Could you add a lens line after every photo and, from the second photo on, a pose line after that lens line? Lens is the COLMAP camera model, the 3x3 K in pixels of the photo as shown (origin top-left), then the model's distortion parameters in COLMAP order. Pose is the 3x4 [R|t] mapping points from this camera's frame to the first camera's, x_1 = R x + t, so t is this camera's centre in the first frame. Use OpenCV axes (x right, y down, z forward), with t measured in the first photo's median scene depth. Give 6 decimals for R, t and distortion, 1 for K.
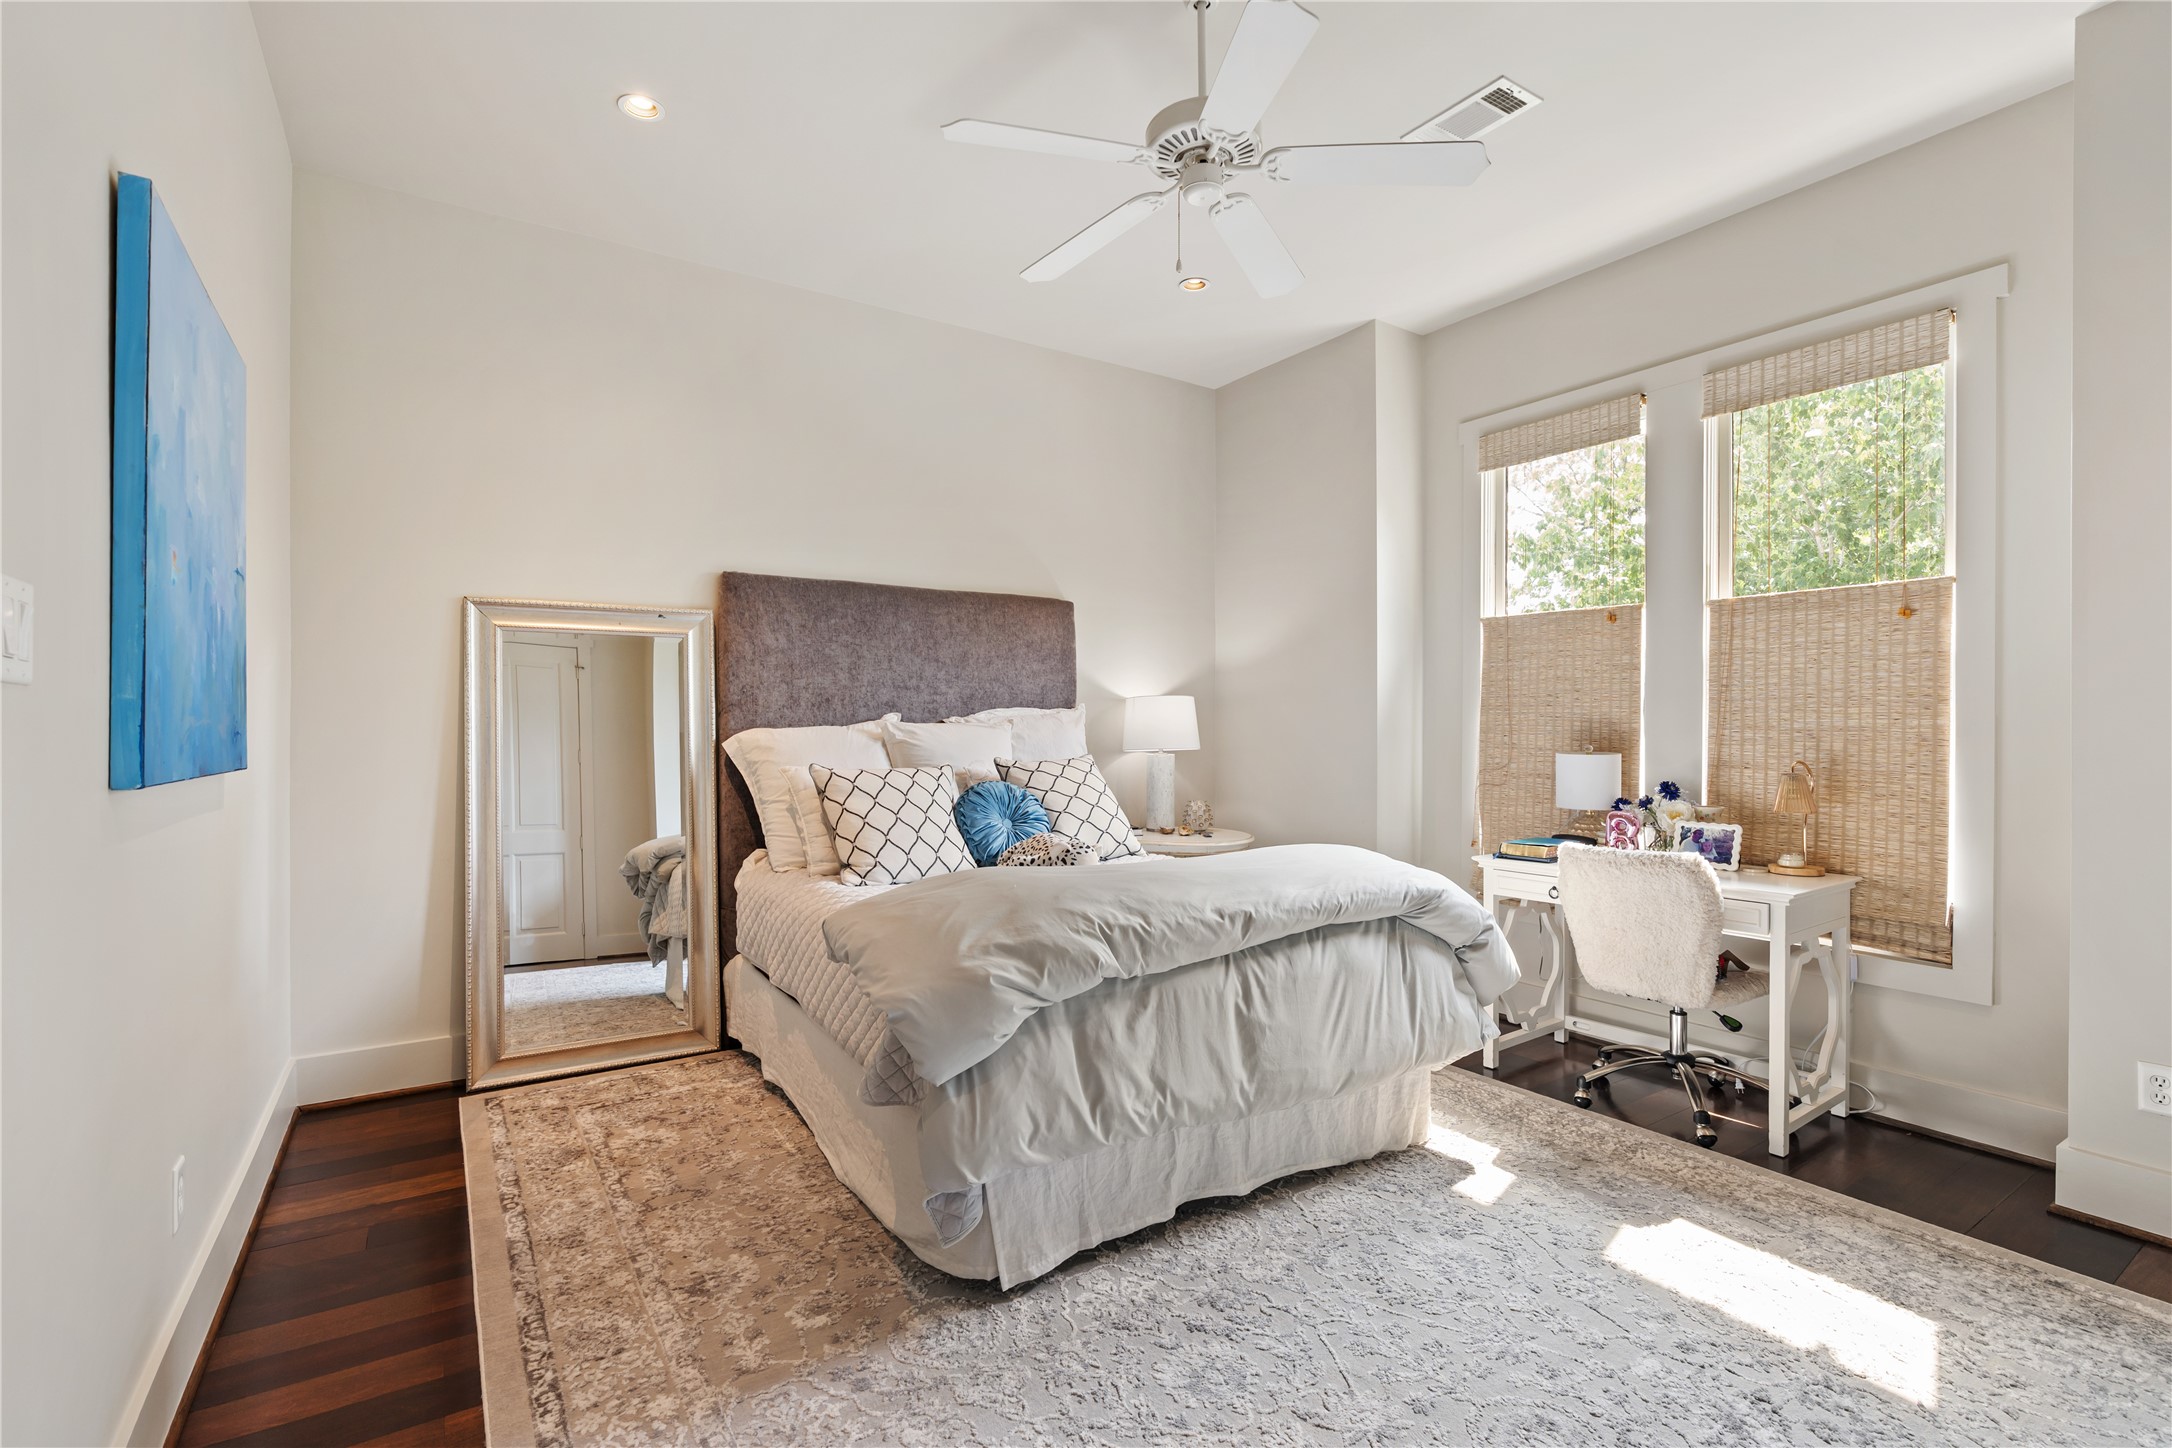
lens RADIAL K [[976.8, 0, 1082.2], [0, 976.8, 726.2], [0, 0, 1]] dist [-0.013471, 0.004184]
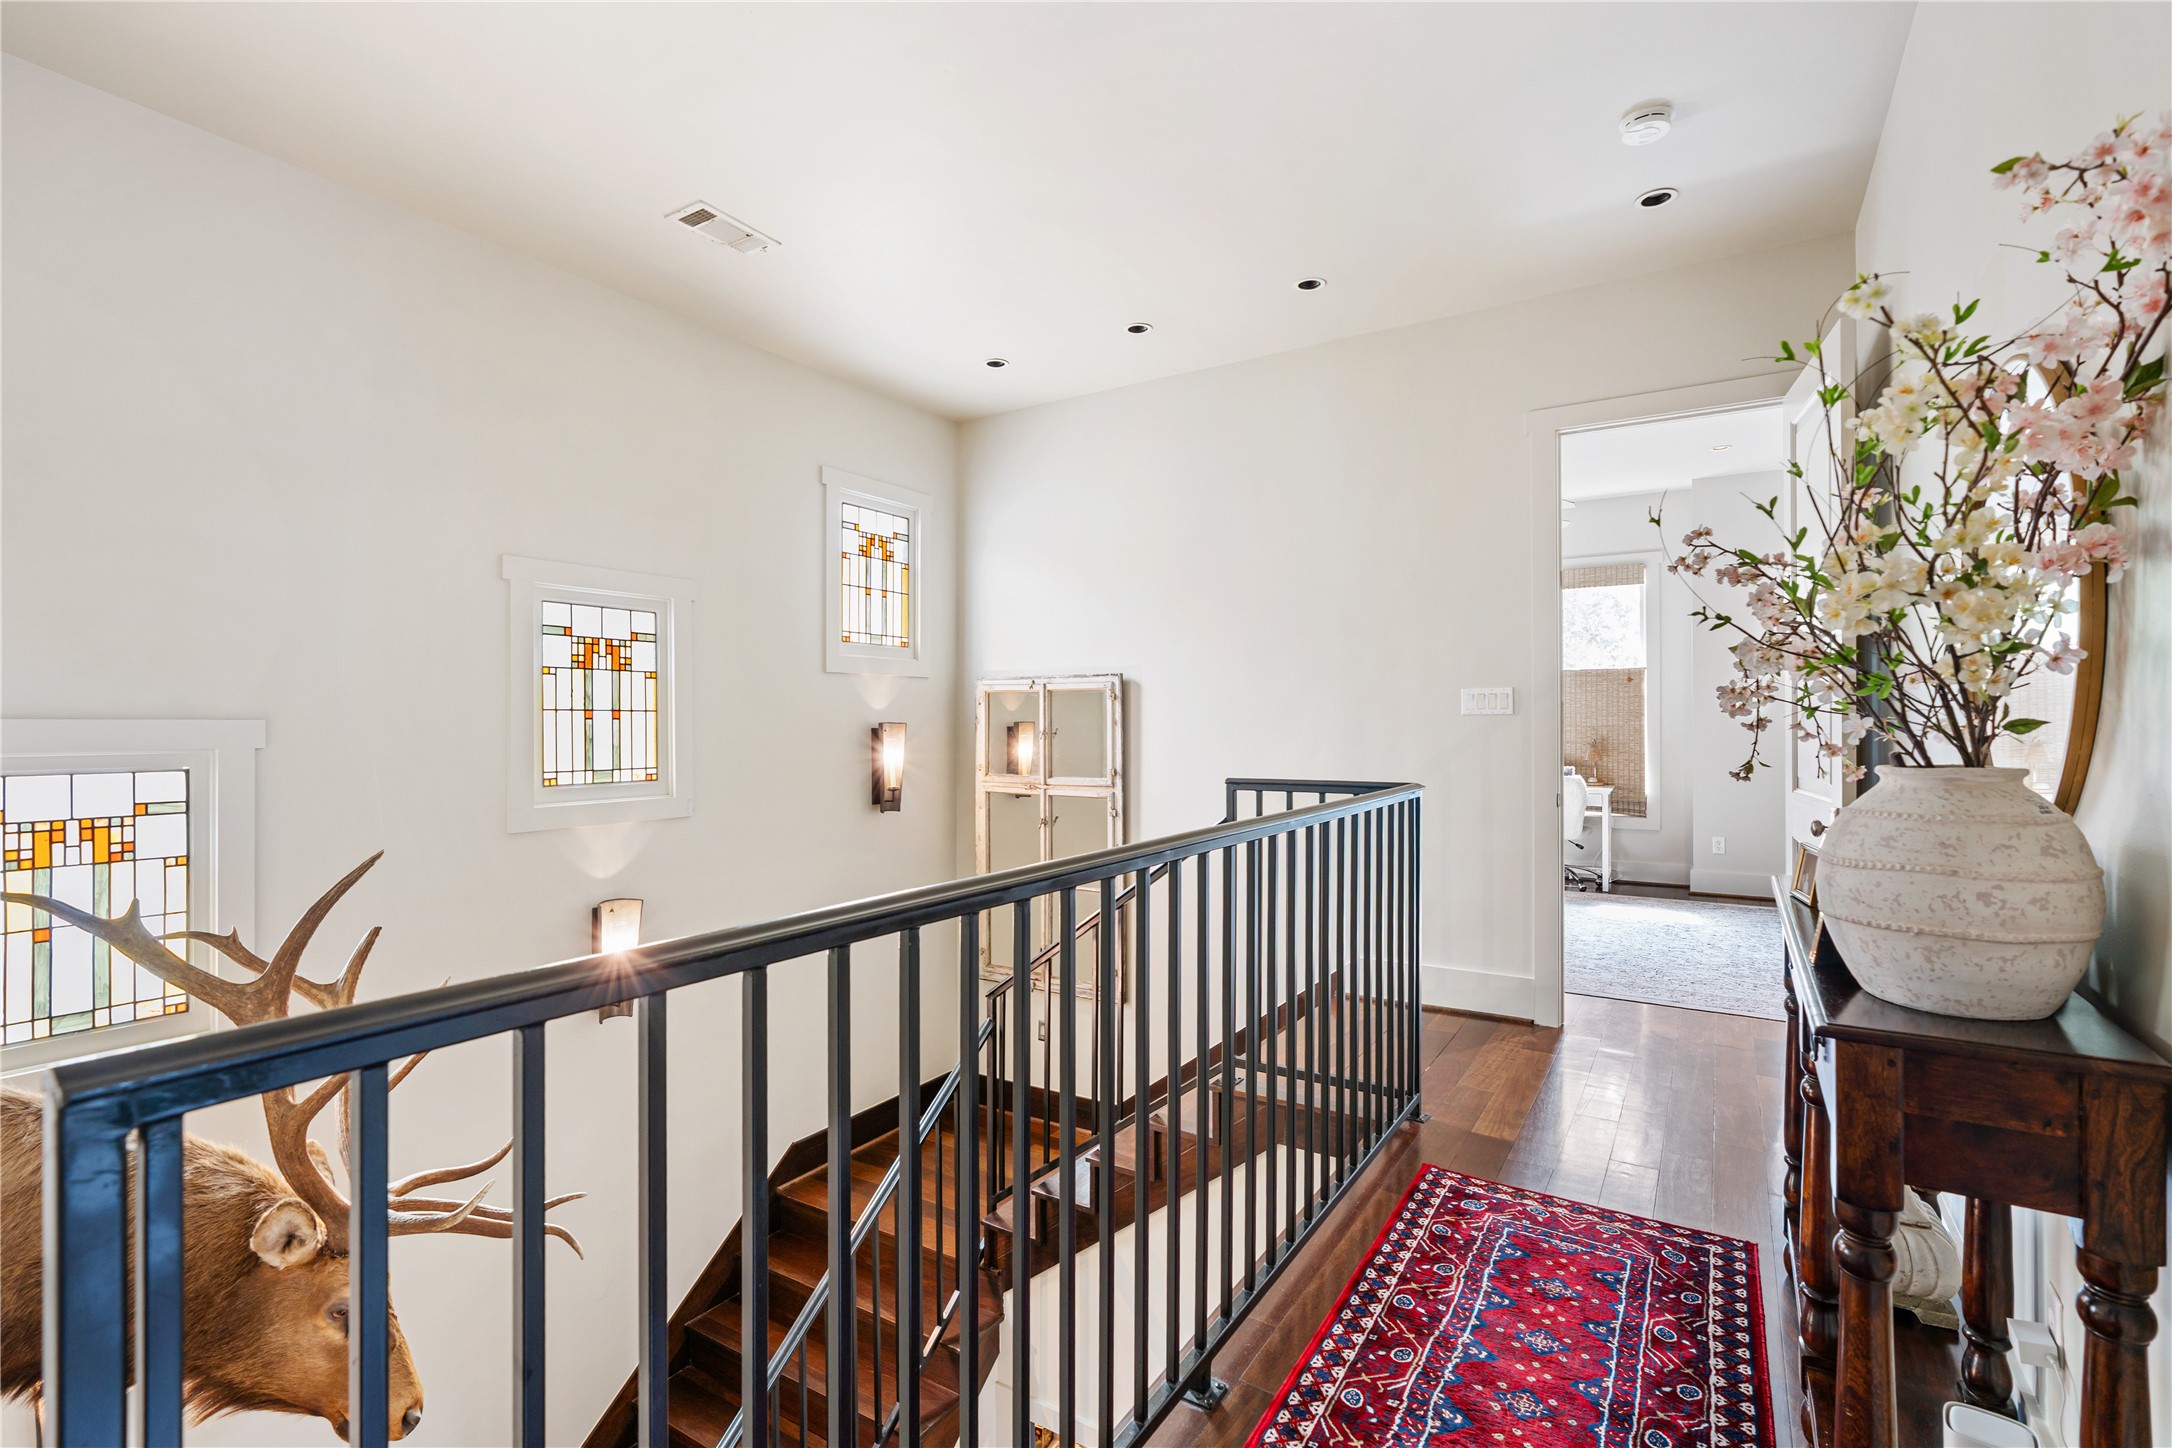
lens RADIAL K [[976.8, 0, 1089.2], [0, 976.8, 723.5], [0, 0, 1]] dist [-0.013471, 0.004184]
pose [[0.911374, -0.005648, 0.411542, -1.518202], [0.009054, 0.999939, -0.006326, 0.000449], [-0.411481, 0.009492, 0.911369, -0.756572]]
